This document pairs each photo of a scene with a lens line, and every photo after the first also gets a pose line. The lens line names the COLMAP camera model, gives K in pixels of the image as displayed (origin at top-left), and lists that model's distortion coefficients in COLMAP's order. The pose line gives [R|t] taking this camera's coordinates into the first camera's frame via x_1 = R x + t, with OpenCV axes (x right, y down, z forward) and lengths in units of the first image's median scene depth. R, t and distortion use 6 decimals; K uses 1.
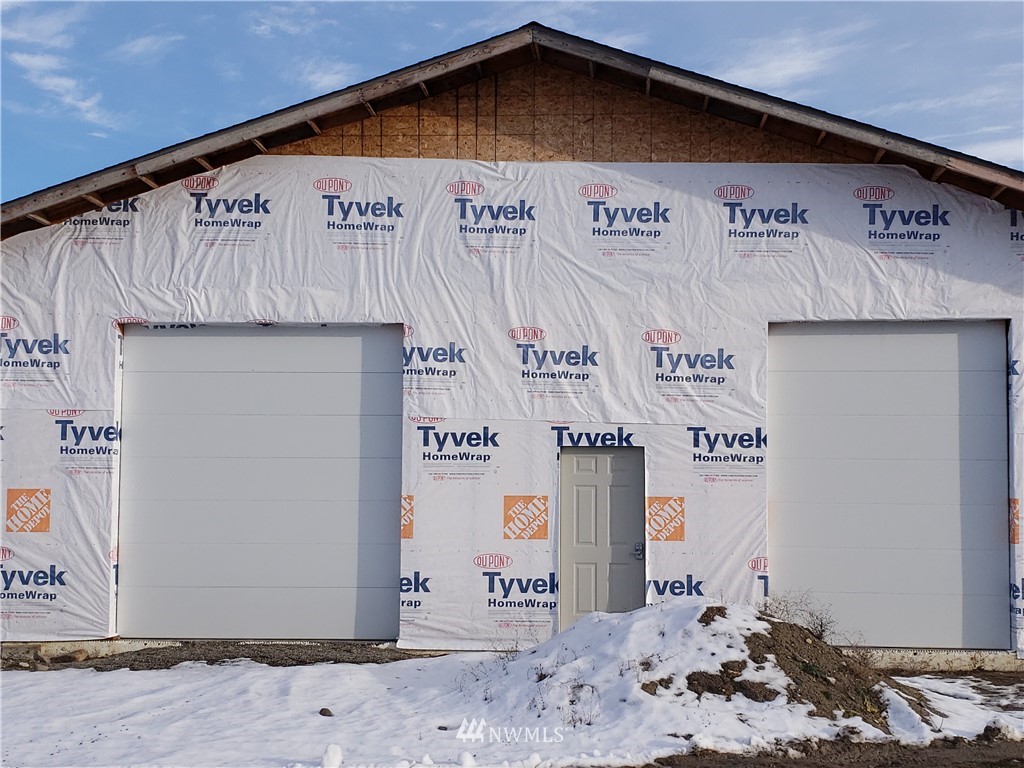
lens RADIAL K [[1608.2, 0, 512.0], [0, 1608.2, 384.0], [0, 0, 1]] dist [0.247965, -1.078027]
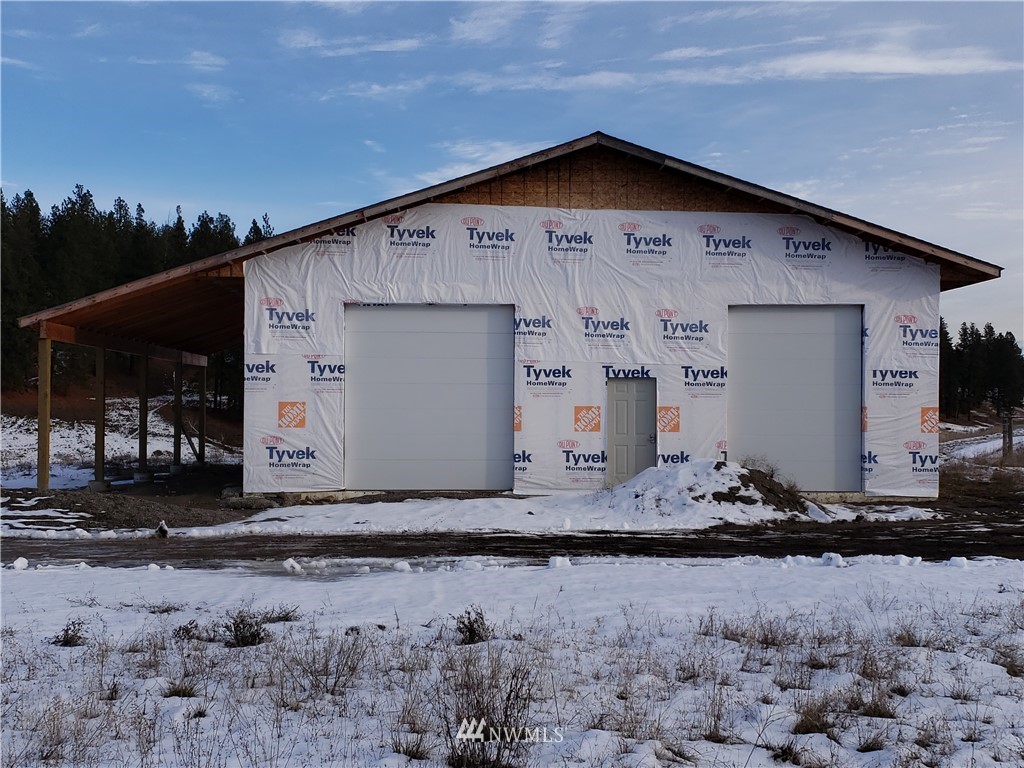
lens RADIAL K [[1608.2, 0, 512.0], [0, 1608.2, 384.0], [0, 0, 1]] dist [0.247965, -1.078027]
pose [[0.994408, -0.000090, 0.105605, -0.251229], [-0.005447, 0.998625, 0.052139, -0.042770], [-0.105465, -0.052423, 0.993040, -0.687221]]
